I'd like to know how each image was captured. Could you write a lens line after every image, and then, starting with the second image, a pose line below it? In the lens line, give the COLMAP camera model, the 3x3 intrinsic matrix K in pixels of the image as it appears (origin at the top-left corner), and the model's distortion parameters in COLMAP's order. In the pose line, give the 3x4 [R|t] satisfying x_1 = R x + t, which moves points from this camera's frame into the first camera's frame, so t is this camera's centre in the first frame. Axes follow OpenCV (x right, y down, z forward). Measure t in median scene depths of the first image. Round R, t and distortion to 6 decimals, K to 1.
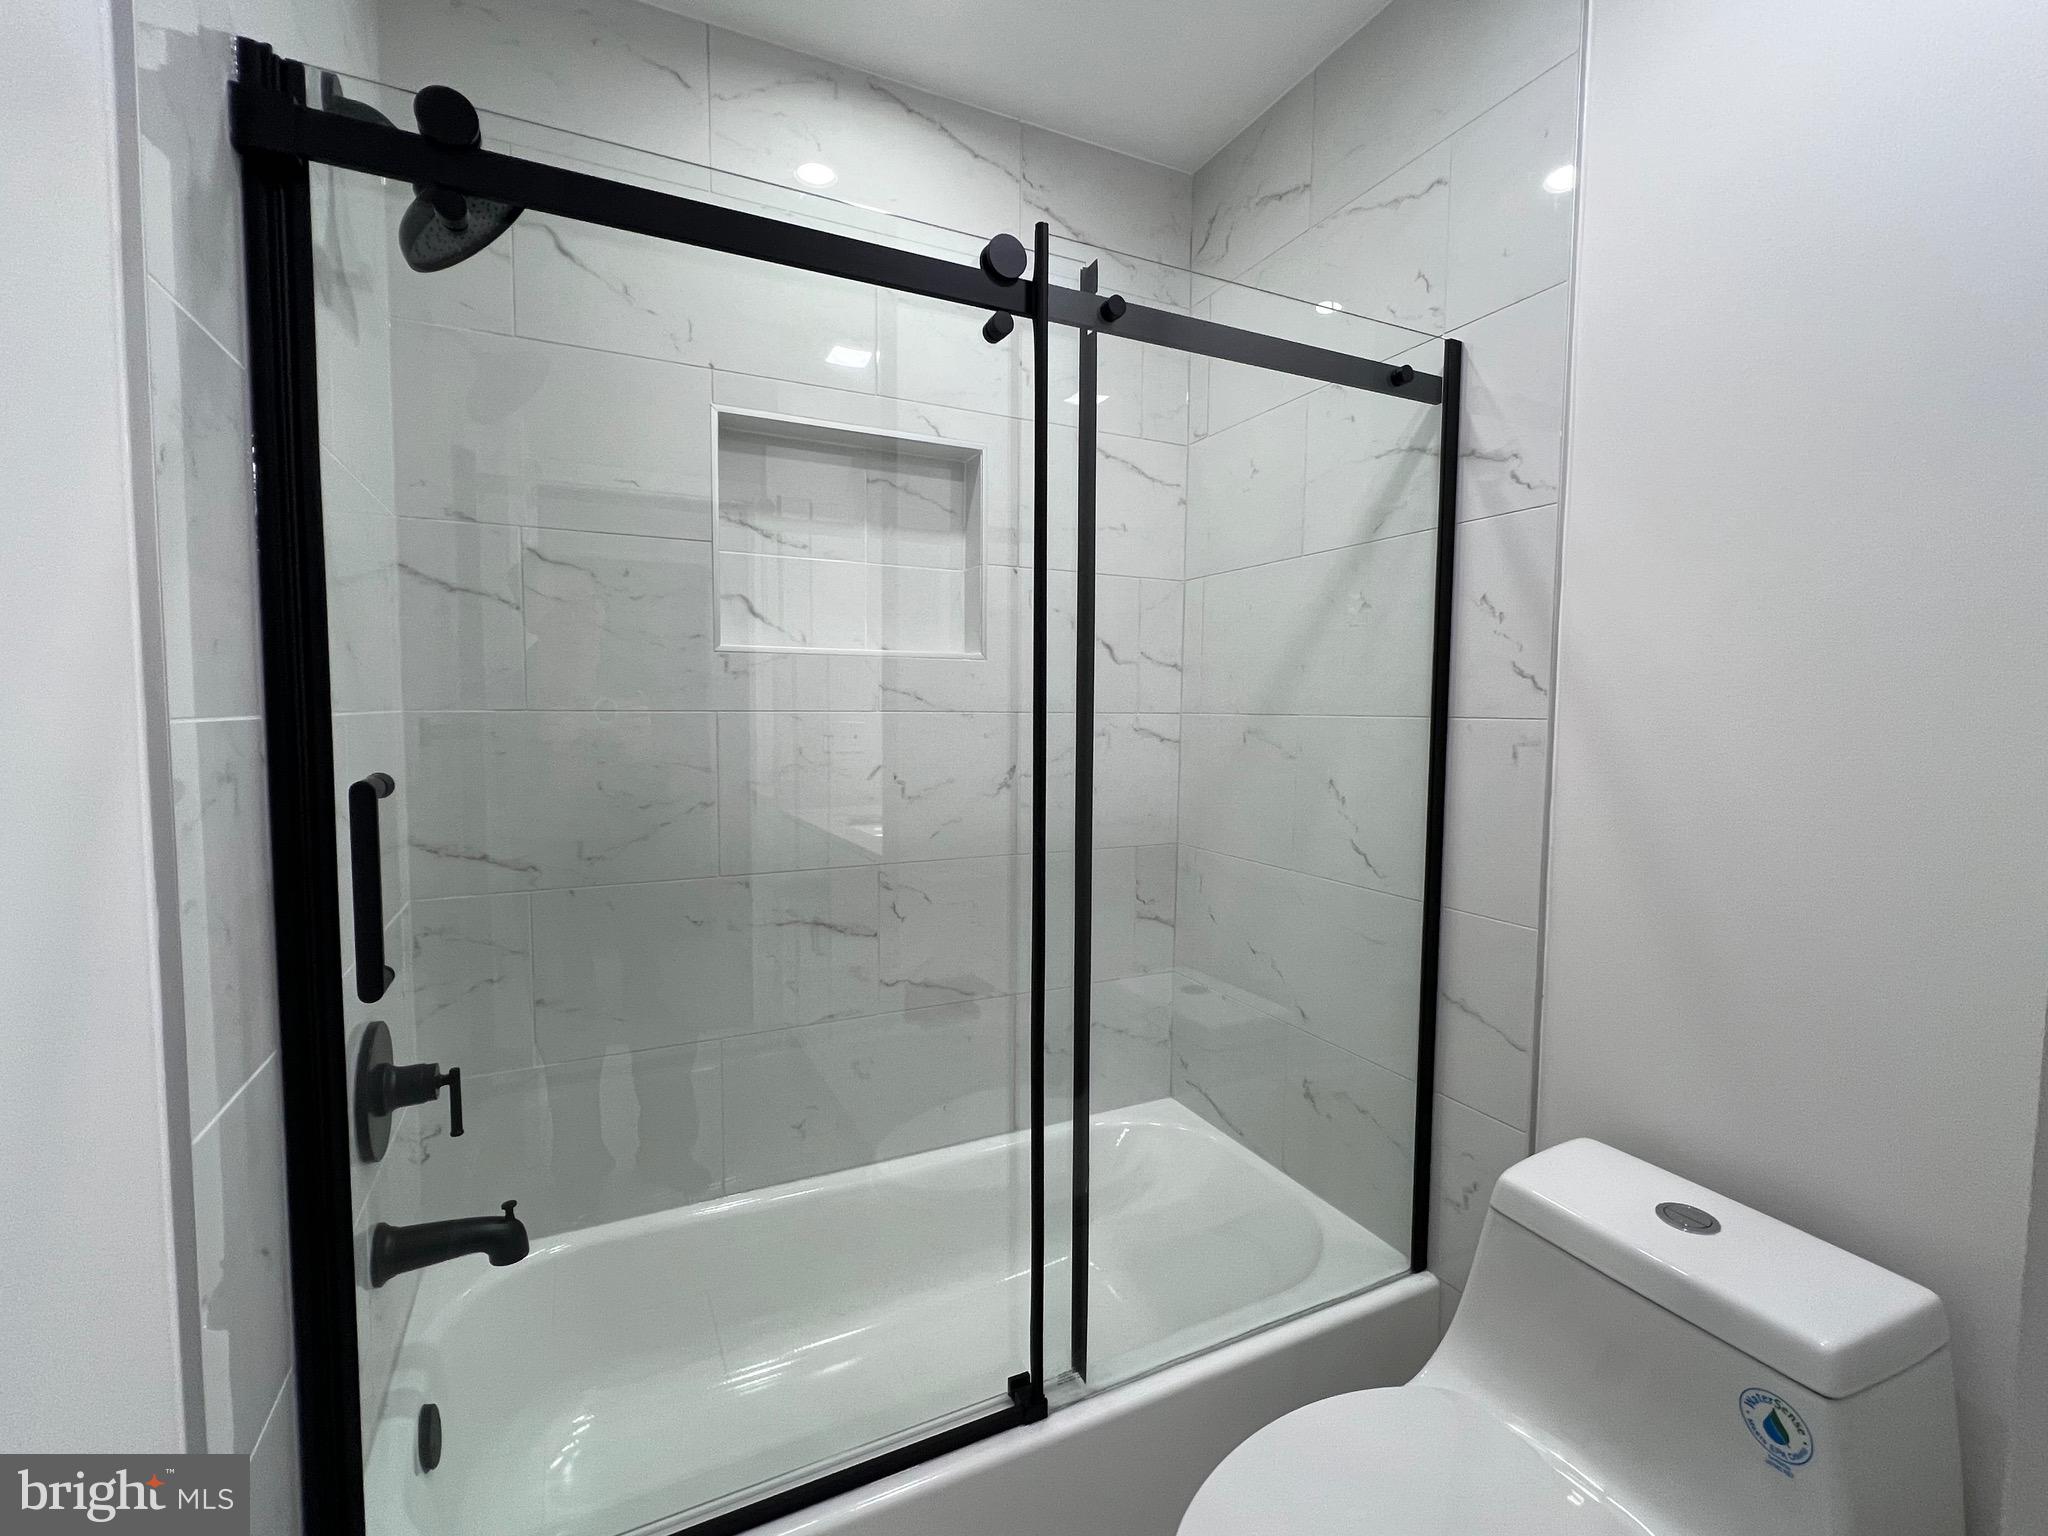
lens RADIAL K [[902.2, 0, 1023.1], [0, 902.2, 767.5], [0, 0, 1]] dist [-0.000031, -0.000273]
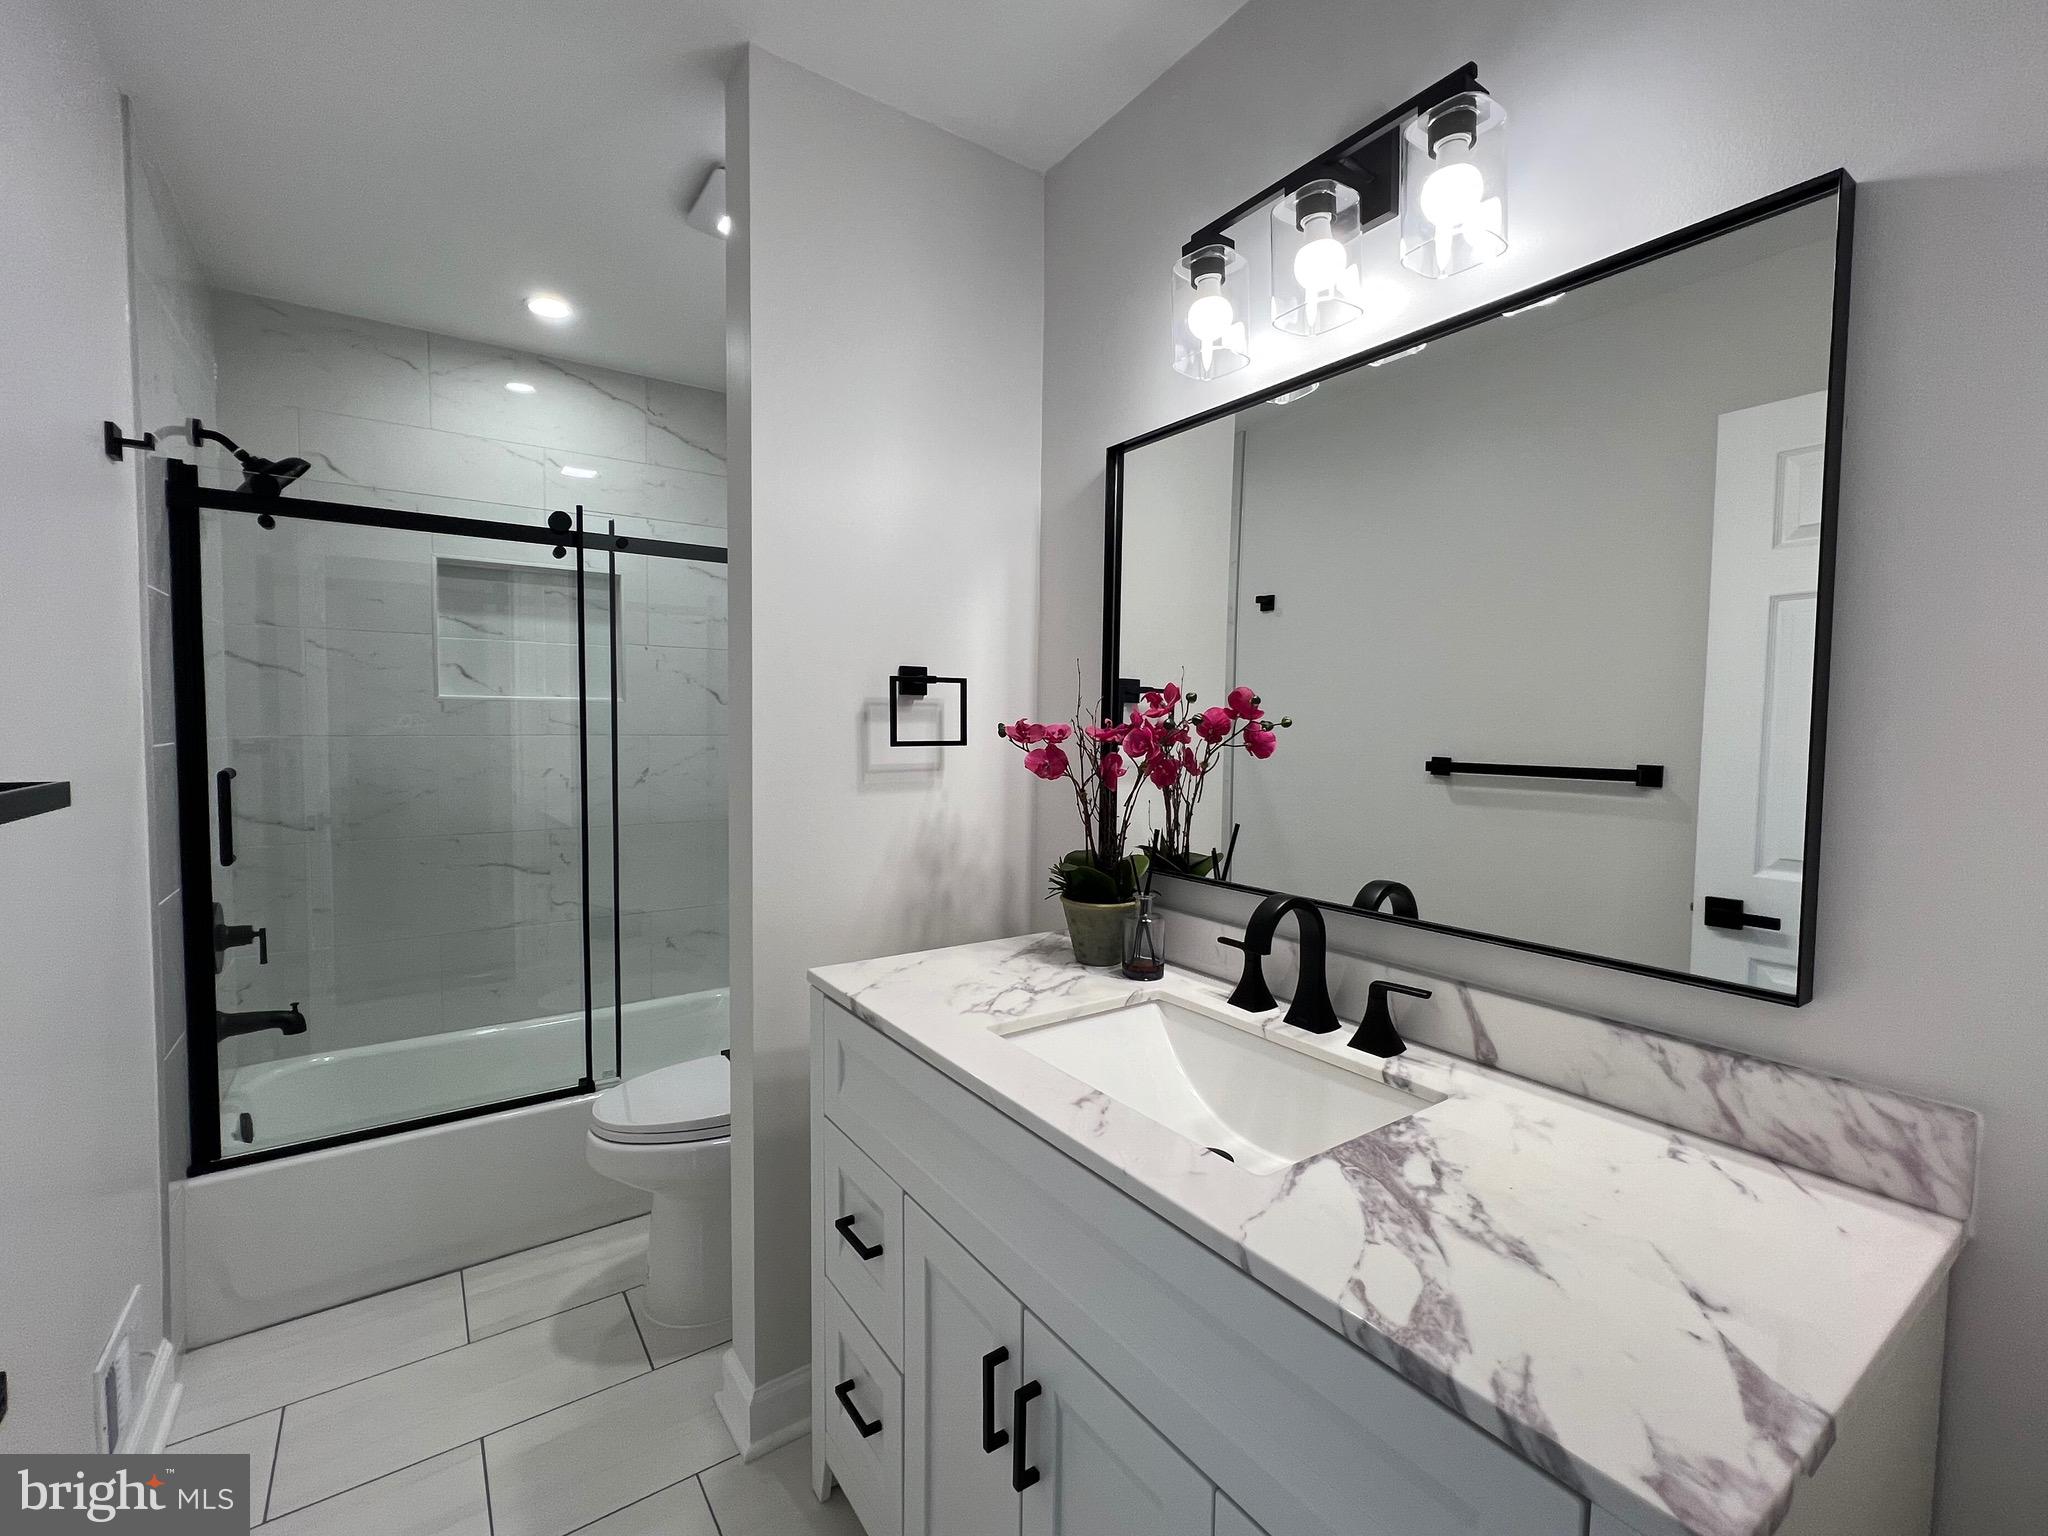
lens RADIAL K [[902.2, 0, 1027.5], [0, 902.2, 766.6], [0, 0, 1]] dist [-0.000031, -0.000273]
pose [[0.987840, -0.004587, 0.155409, 0.655265], [0.006648, 0.999897, -0.012748, 0.032427], [-0.155334, 0.013626, 0.987768, -1.110990]]
